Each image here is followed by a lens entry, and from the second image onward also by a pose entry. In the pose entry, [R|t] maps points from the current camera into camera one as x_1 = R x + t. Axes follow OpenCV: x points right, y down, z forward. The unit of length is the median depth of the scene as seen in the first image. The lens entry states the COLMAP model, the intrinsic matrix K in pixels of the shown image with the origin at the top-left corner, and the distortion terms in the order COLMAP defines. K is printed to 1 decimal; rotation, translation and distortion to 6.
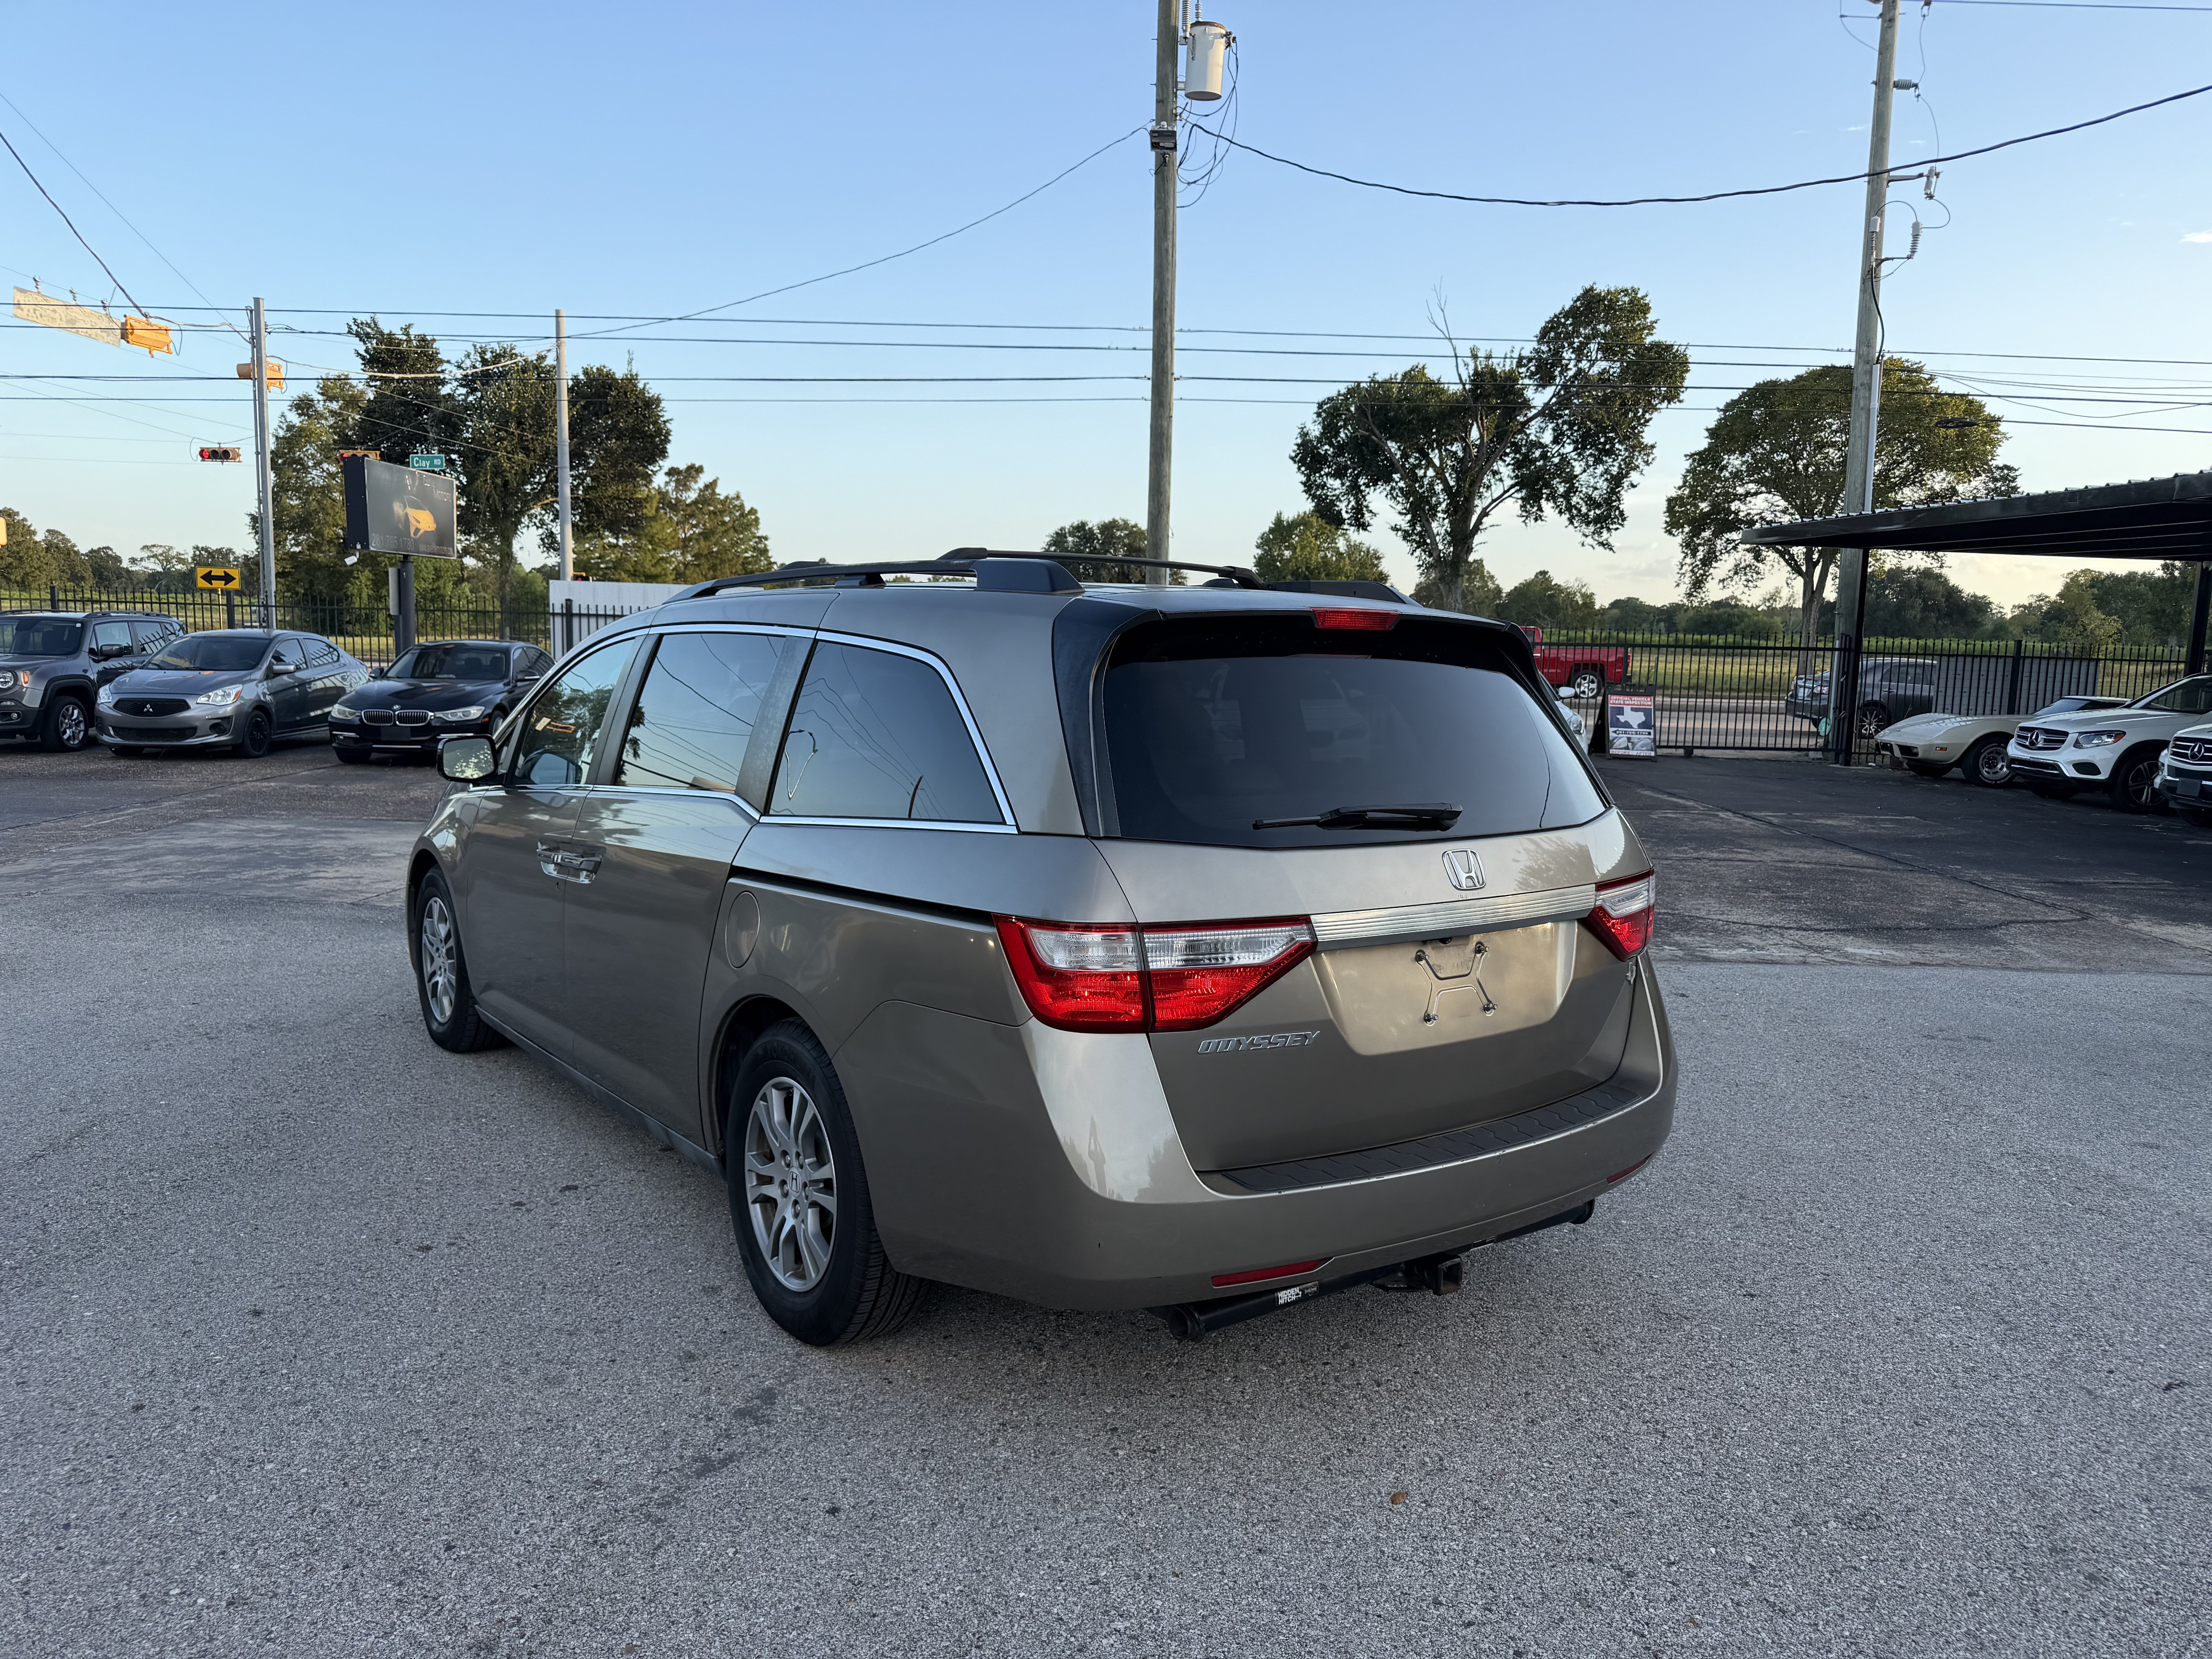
lens RADIAL K [[1546.1, 0, 1116.0], [0, 1546.1, 839.4], [0, 0, 1]] dist [0.104550, -0.173041]
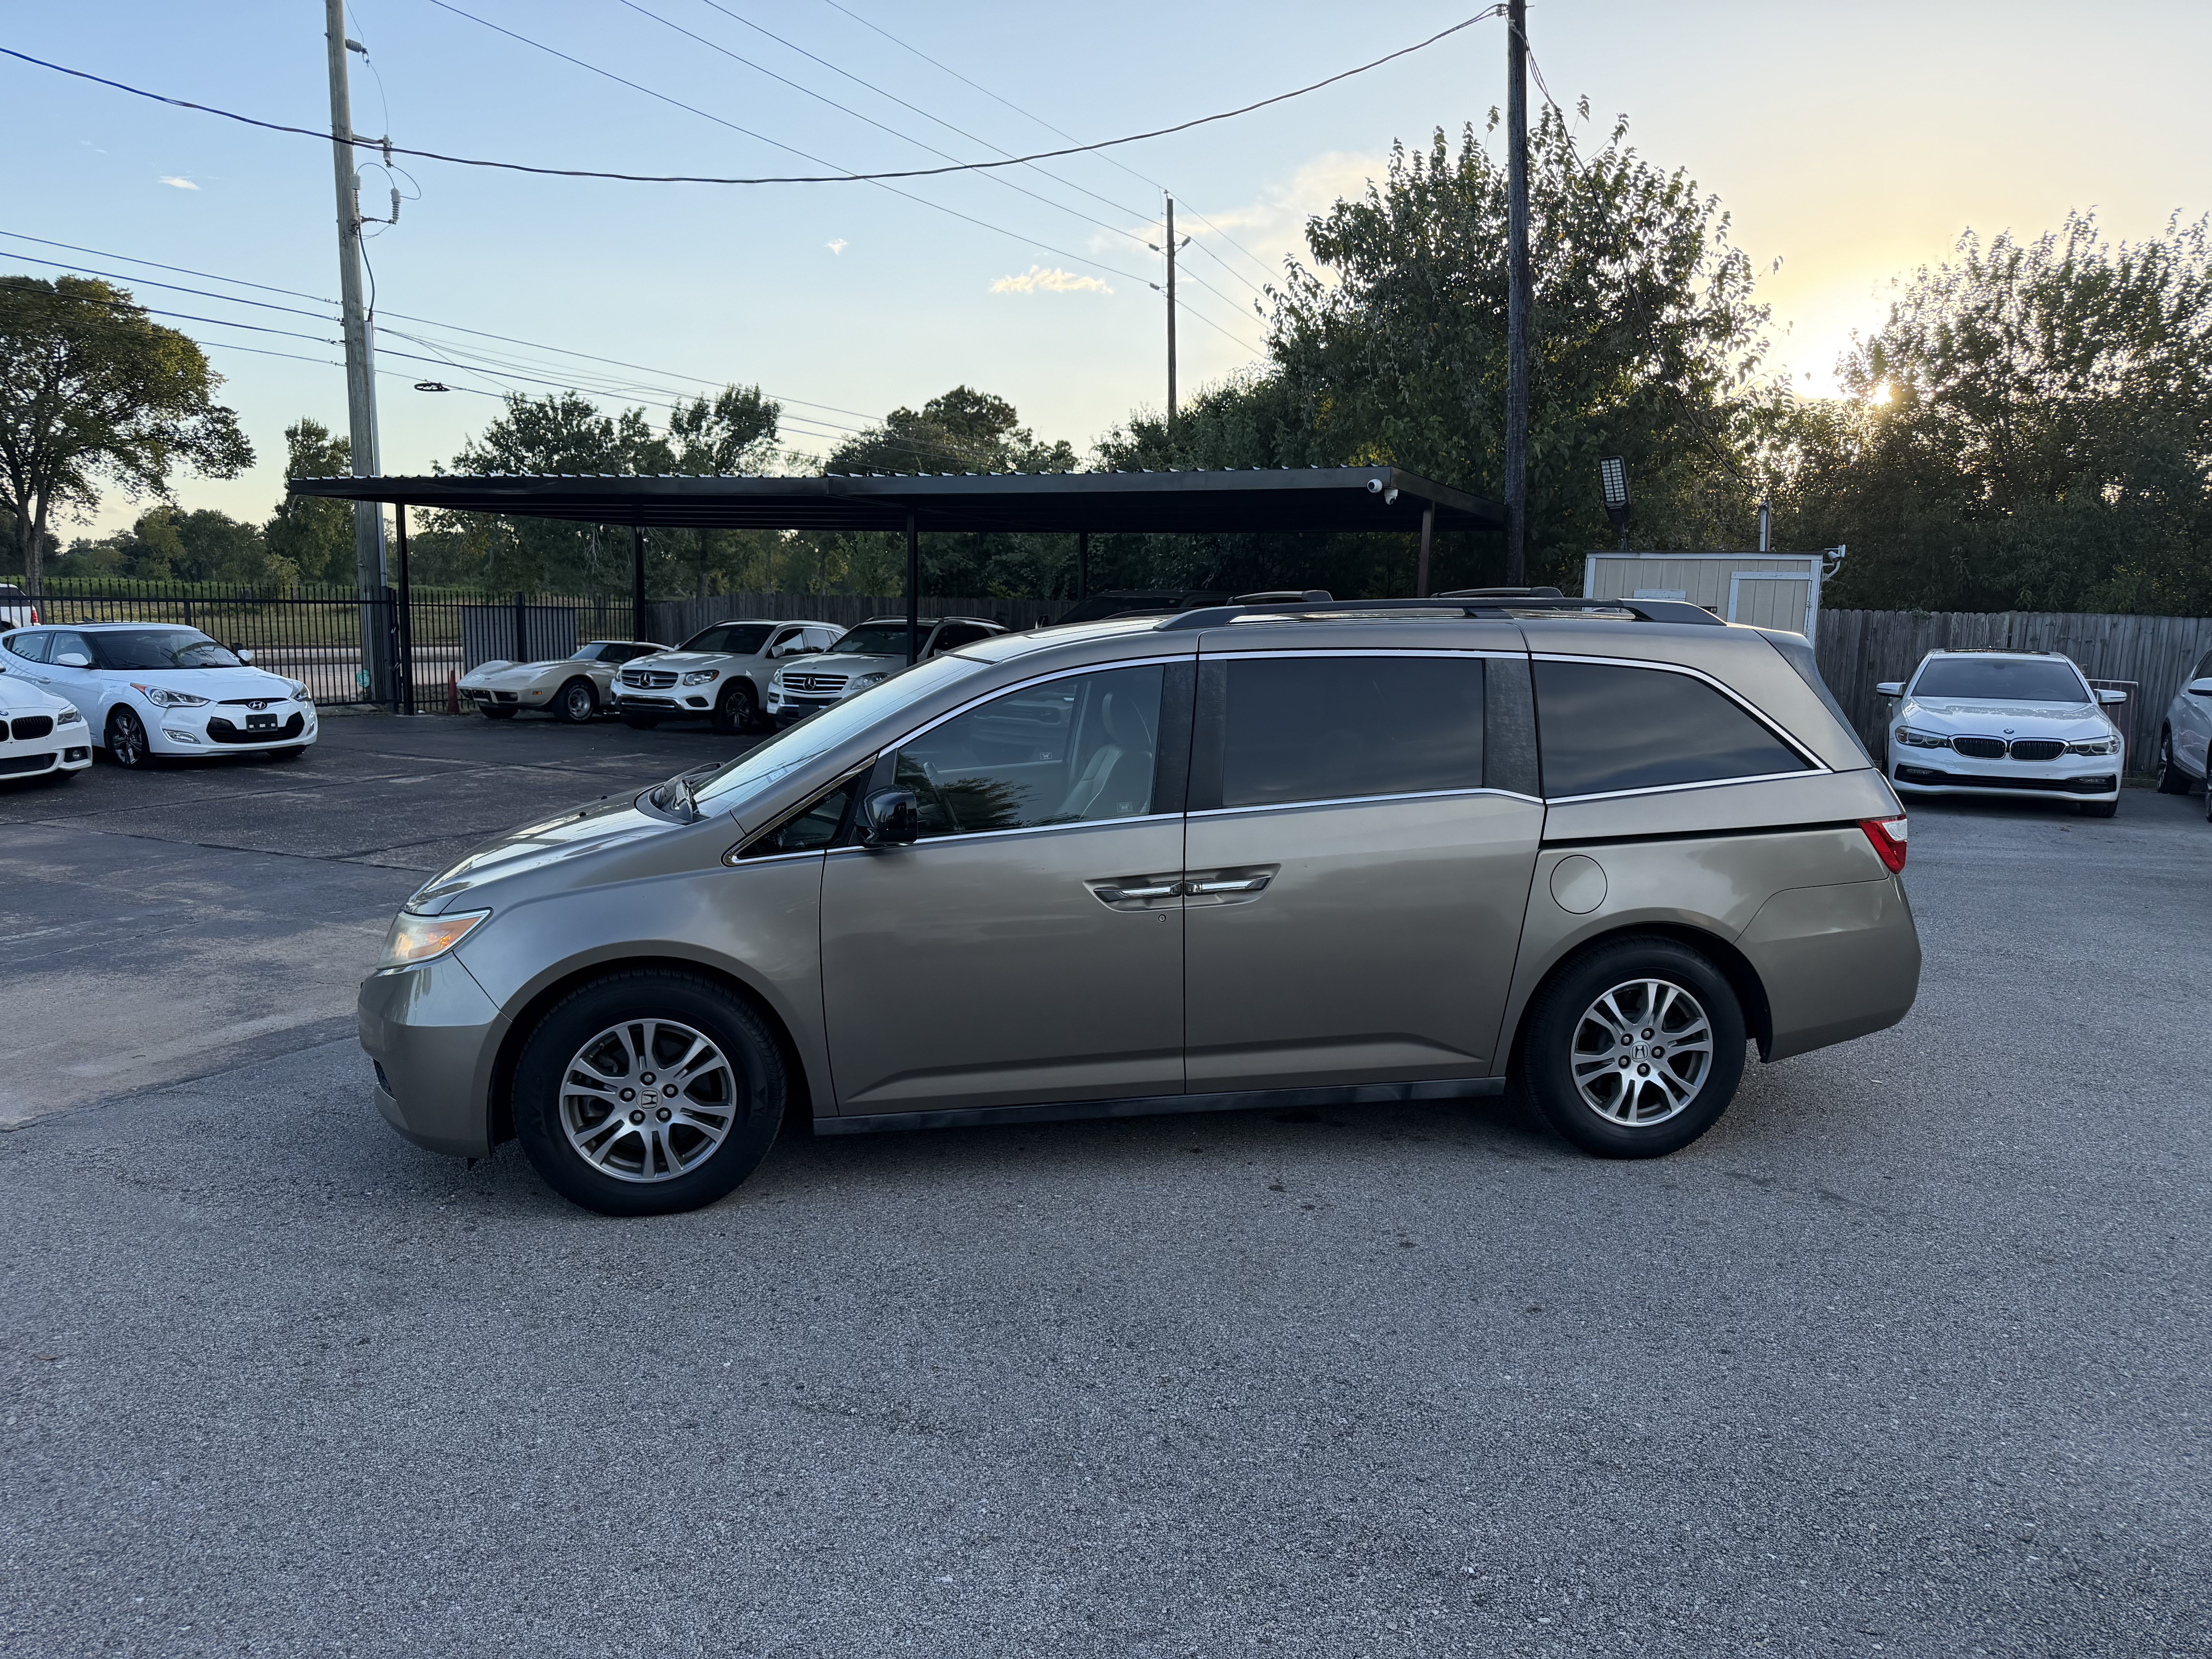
lens RADIAL K [[1553.0, 0, 1116.6], [0, 1553.0, 839.0], [0, 0, 1]] dist [0.048389, -0.084725]
pose [[0.447010, -0.145517, 0.882614, -0.102899], [0.109274, 0.988173, 0.107578, -0.010840], [-0.887829, 0.048358, 0.457625, 0.048625]]
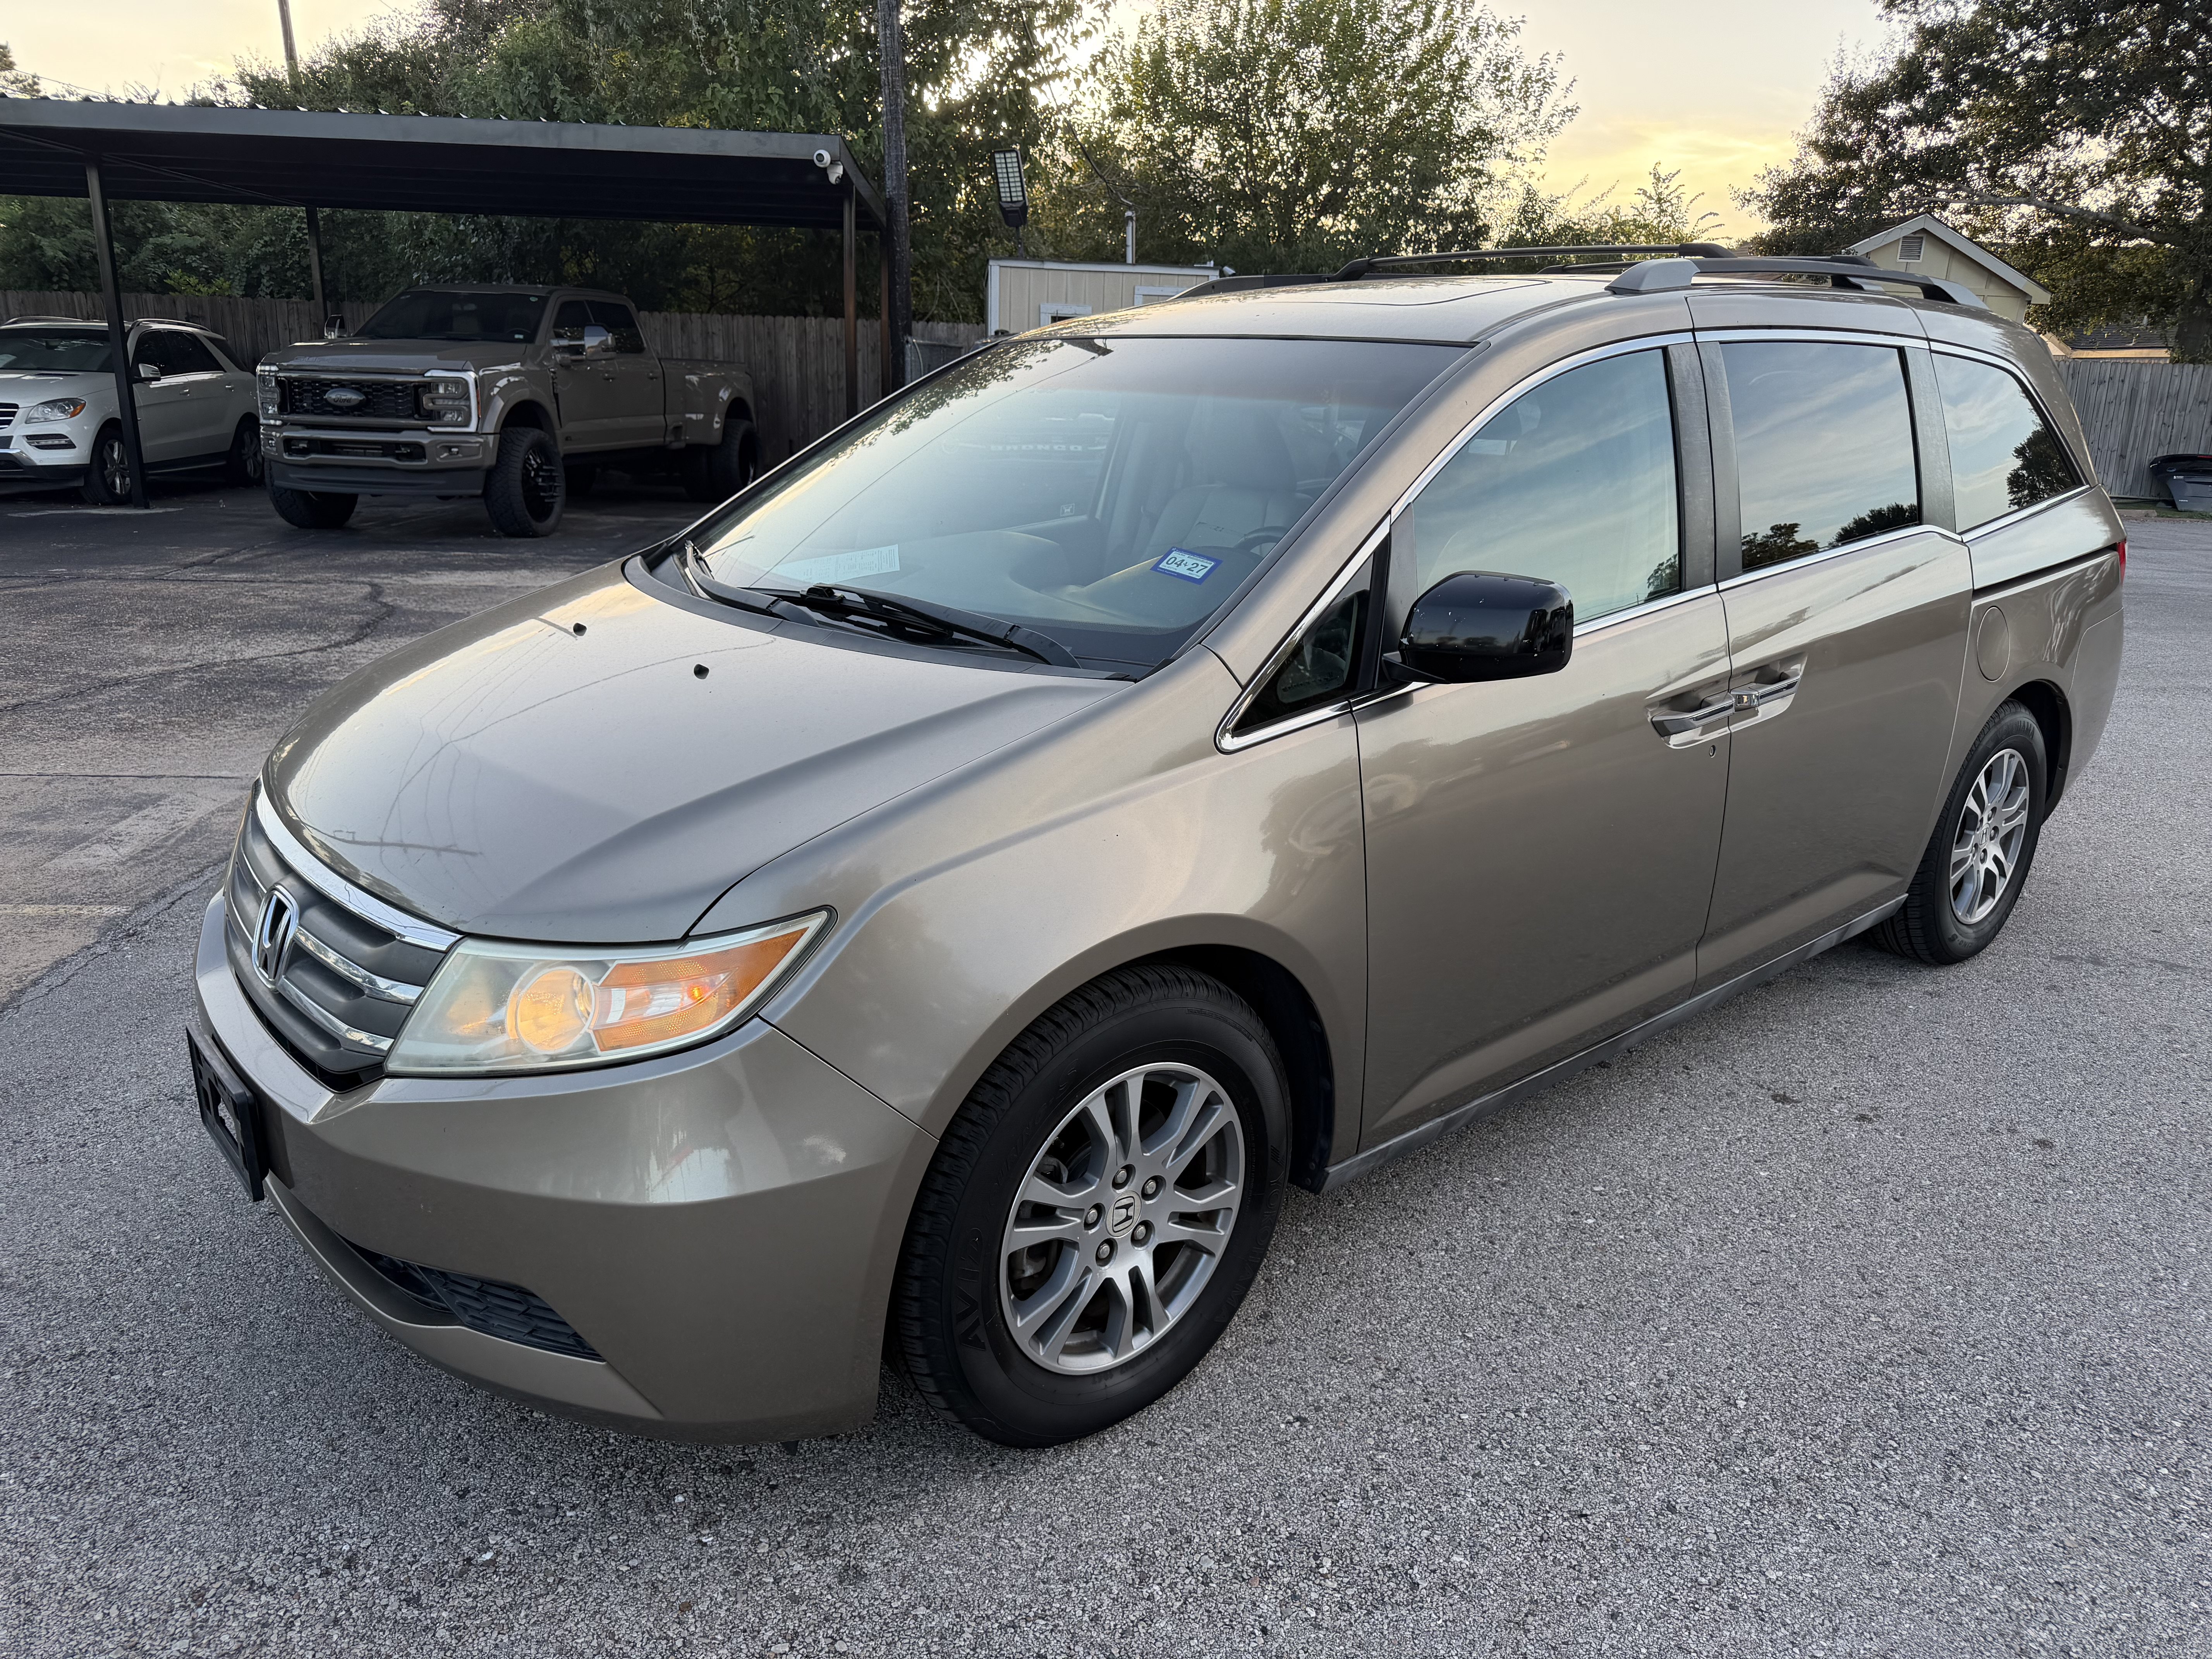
lens RADIAL K [[1578.9, 0, 1111.4], [0, 1578.9, 825.8], [0, 0, 1]] dist [-0.007385, 0.001839]
pose [[-0.064926, -0.310451, 0.948370, -0.081416], [0.101067, 0.943442, 0.315757, -0.014430], [-0.992759, 0.116349, -0.029877, 0.106845]]
